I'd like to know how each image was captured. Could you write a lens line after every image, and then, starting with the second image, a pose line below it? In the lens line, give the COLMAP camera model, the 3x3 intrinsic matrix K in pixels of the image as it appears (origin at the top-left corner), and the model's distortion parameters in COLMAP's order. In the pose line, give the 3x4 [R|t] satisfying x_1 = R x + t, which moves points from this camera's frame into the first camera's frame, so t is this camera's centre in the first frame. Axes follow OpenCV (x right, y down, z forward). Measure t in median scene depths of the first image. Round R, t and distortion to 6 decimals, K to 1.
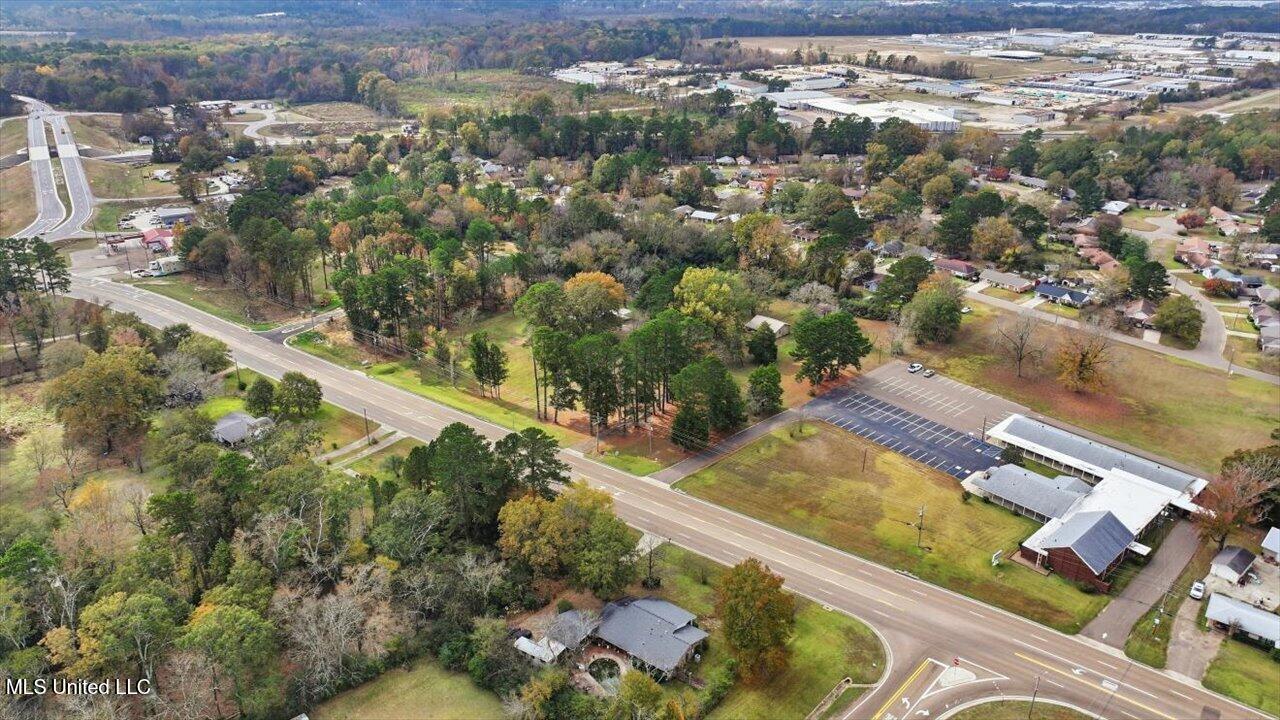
lens RADIAL K [[903.2, 0, 637.6], [0, 903.2, 362.2], [0, 0, 1]] dist [-0.004032, 0.025197]
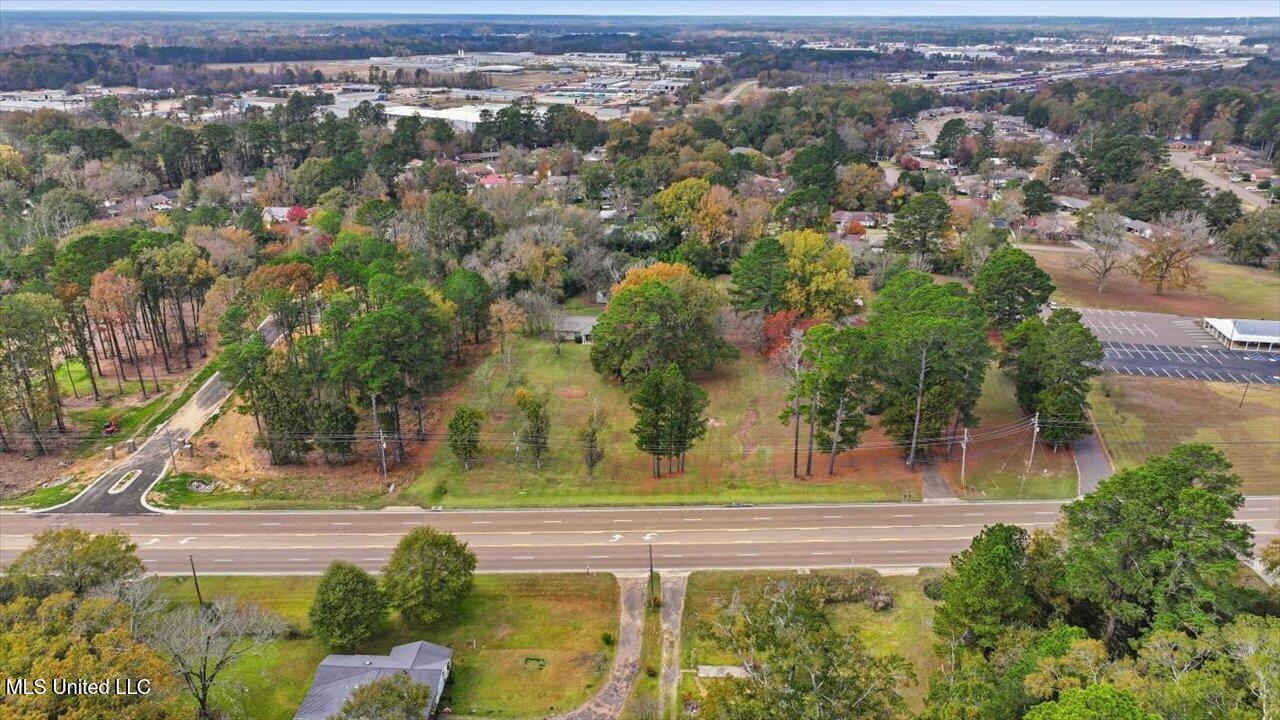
lens RADIAL K [[903.2, 0, 633.8], [0, 903.2, 360.9], [0, 0, 1]] dist [-0.004032, 0.025197]
pose [[0.793966, -0.211245, 0.570082, -0.458816], [0.237597, 0.970935, 0.028876, -0.052211], [-0.559612, 0.112523, 0.821080, 0.458311]]
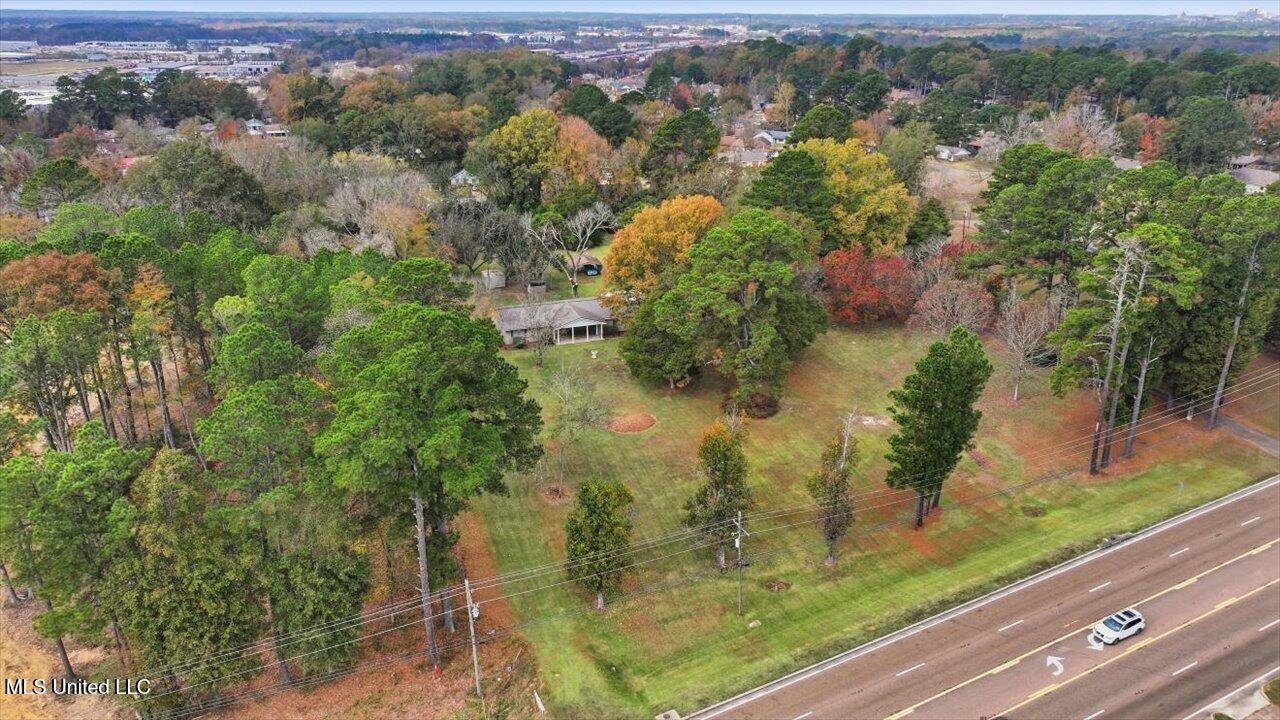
lens RADIAL K [[903.2, 0, 643.4], [0, 903.2, 358.1], [0, 0, 1]] dist [-0.004032, 0.025197]
pose [[0.416619, -0.318837, 0.851335, -0.443481], [0.361564, 0.917339, 0.166618, -0.106942], [-0.834086, 0.238396, 0.497461, 0.812956]]
